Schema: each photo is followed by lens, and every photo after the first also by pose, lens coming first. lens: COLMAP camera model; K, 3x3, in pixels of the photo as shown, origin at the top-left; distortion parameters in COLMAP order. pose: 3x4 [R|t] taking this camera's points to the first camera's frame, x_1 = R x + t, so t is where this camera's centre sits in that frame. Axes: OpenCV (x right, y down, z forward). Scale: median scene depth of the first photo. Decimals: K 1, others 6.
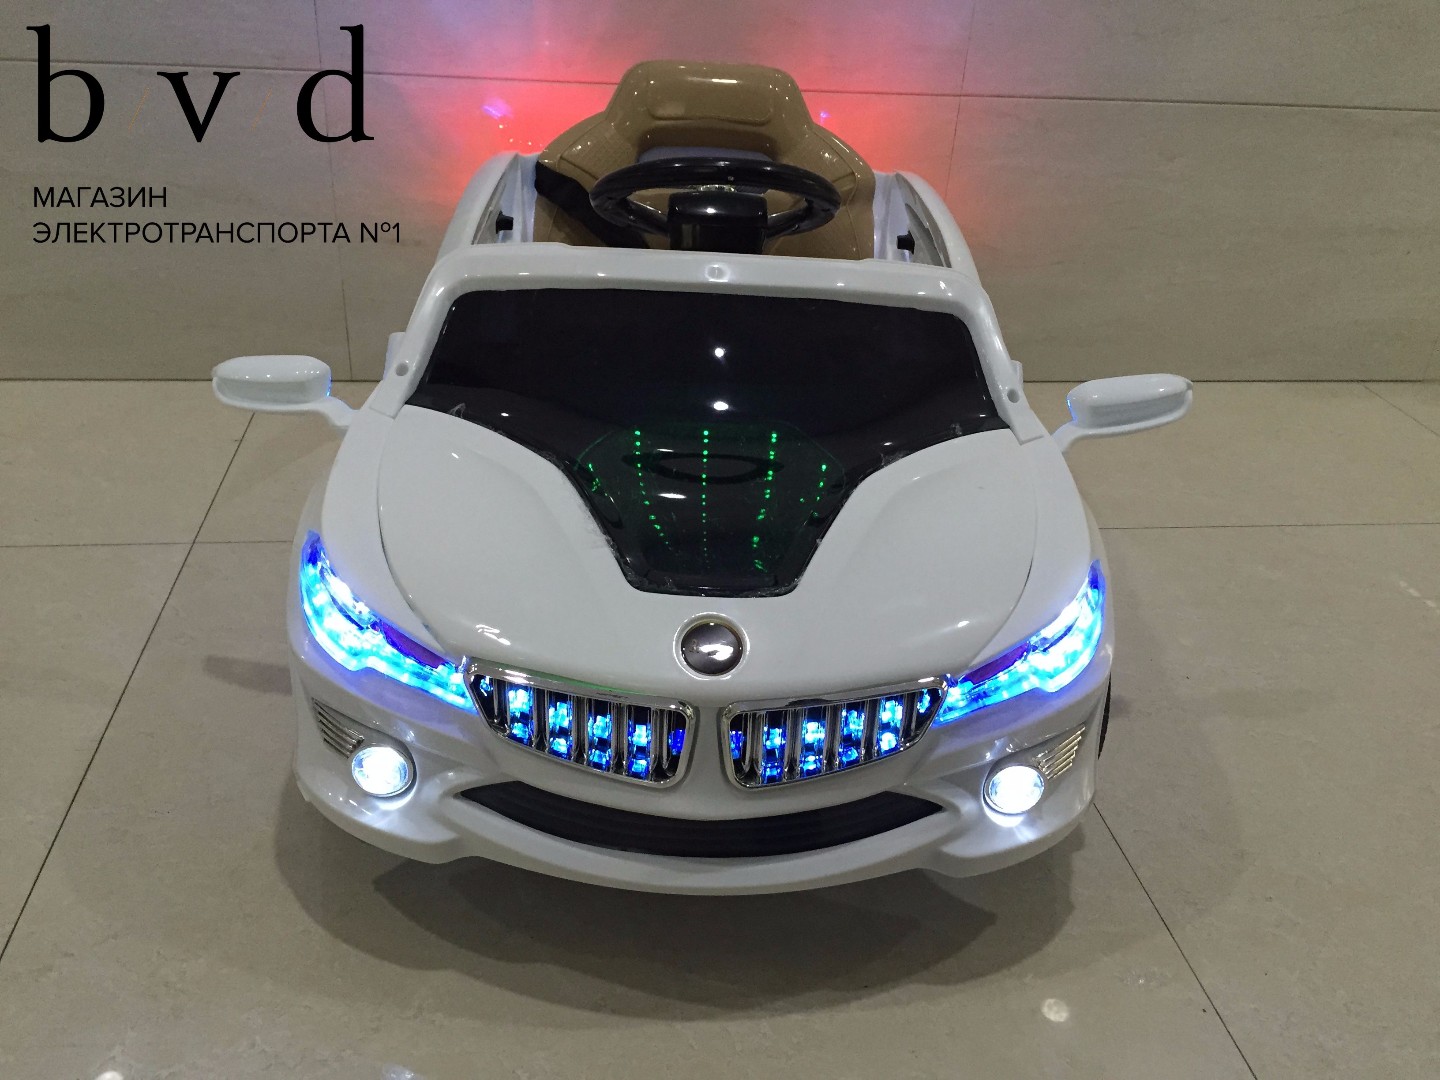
lens RADIAL K [[1218.7, 0, 720.0], [0, 1218.7, 540.0], [0, 0, 1]] dist [0.004318, 0.000966]
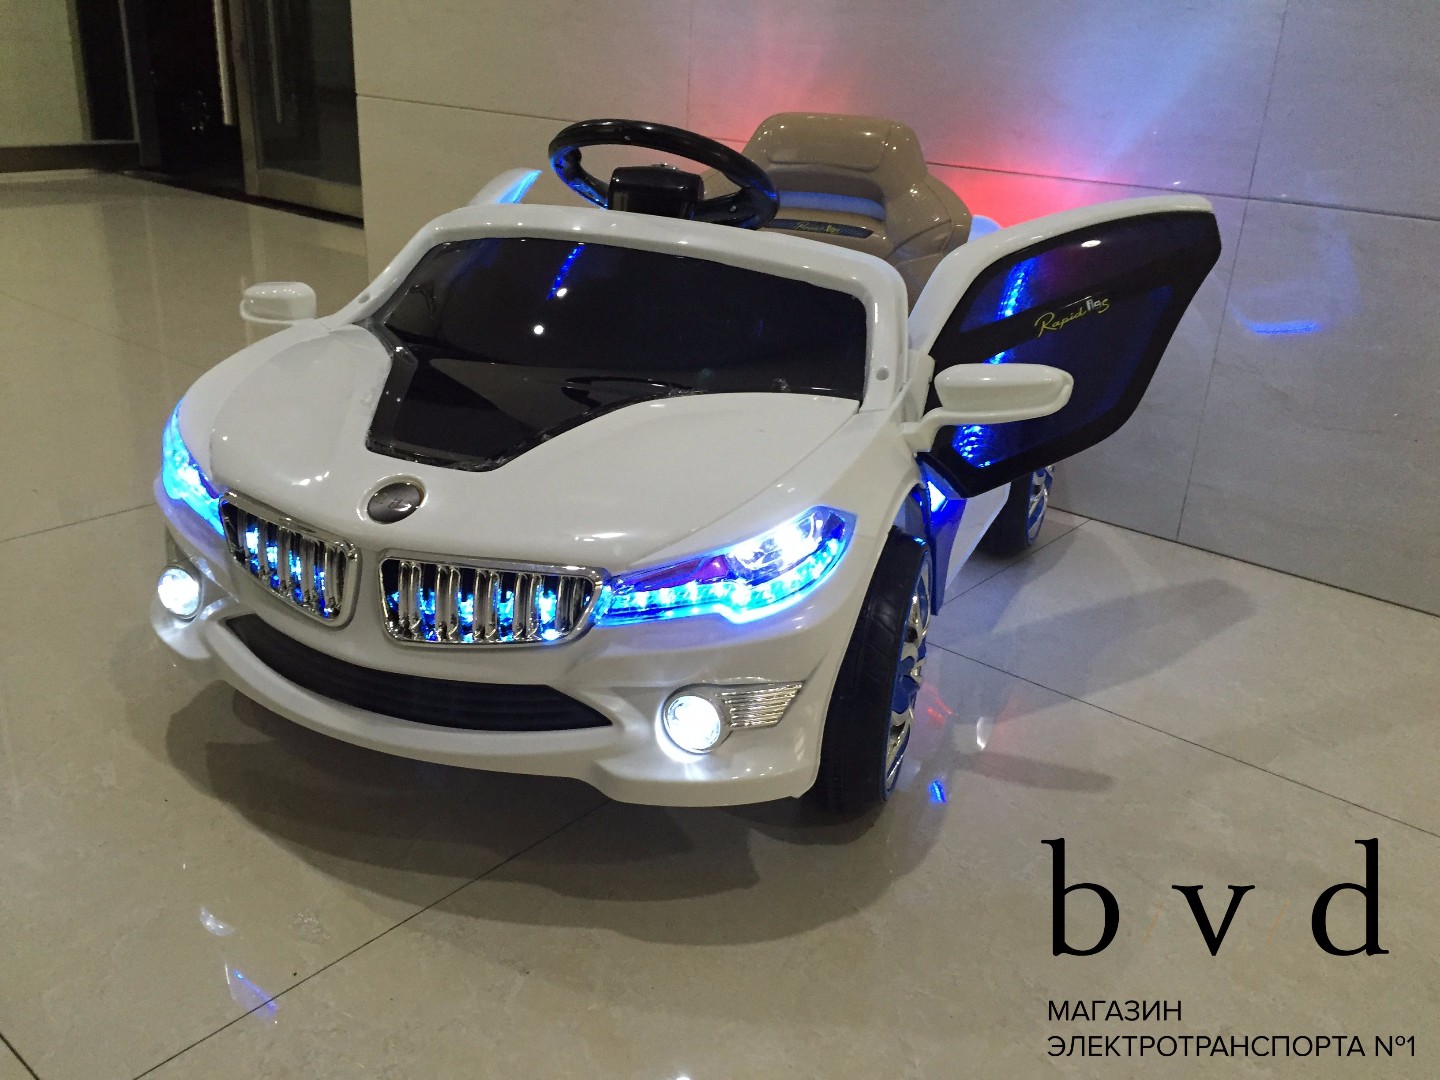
lens RADIAL K [[1218.7, 0, 720.0], [0, 1218.7, 540.0], [0, 0, 1]] dist [0.004318, 0.000966]
pose [[0.920721, 0.145021, -0.362272, 0.590518], [-0.193985, 0.975639, -0.102459, 0.160001], [0.338589, 0.164611, 0.926424, 0.106719]]
